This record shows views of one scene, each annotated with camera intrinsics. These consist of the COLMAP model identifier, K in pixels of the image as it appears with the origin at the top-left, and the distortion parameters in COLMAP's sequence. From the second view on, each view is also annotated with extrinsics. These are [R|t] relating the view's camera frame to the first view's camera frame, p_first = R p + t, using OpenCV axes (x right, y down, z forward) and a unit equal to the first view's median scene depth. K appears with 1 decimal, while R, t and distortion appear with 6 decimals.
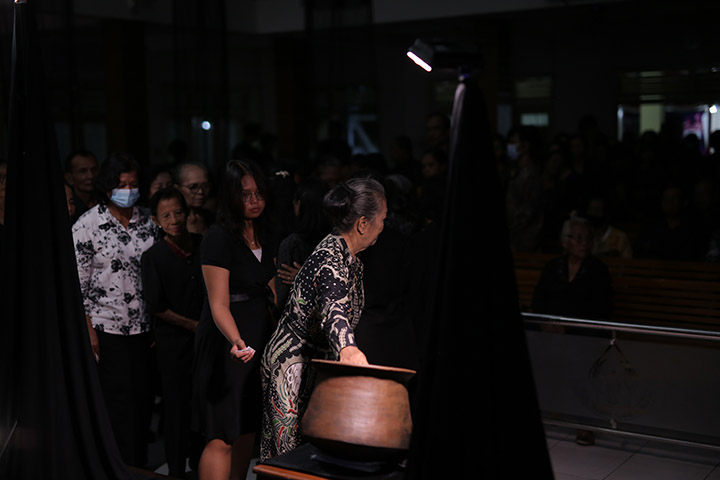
lens RADIAL K [[1027.3, 0, 347.7], [0, 1027.3, 233.8], [0, 0, 1]] dist [0.021229, 0.000000]
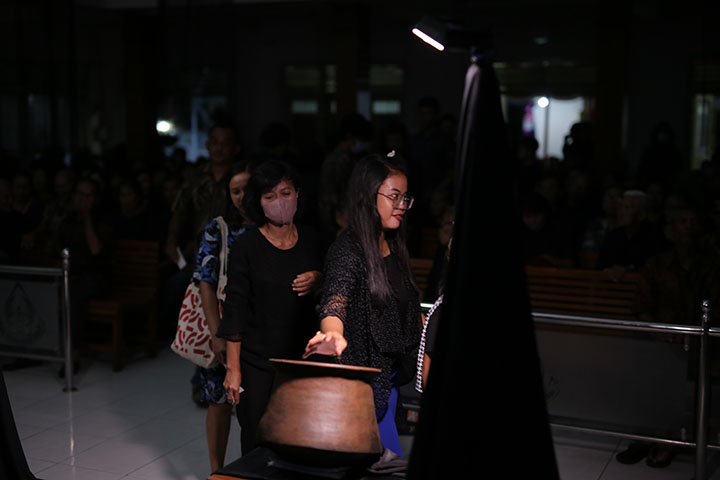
lens RADIAL K [[1027.3, 0, 351.1], [0, 1027.3, 237.2], [0, 0, 1]] dist [0.021229, 0.000000]
pose [[0.985012, 0.005202, 0.172409, -0.129336], [-0.008211, 0.999826, 0.016743, -0.003983], [-0.172292, -0.017908, 0.984883, 0.080830]]
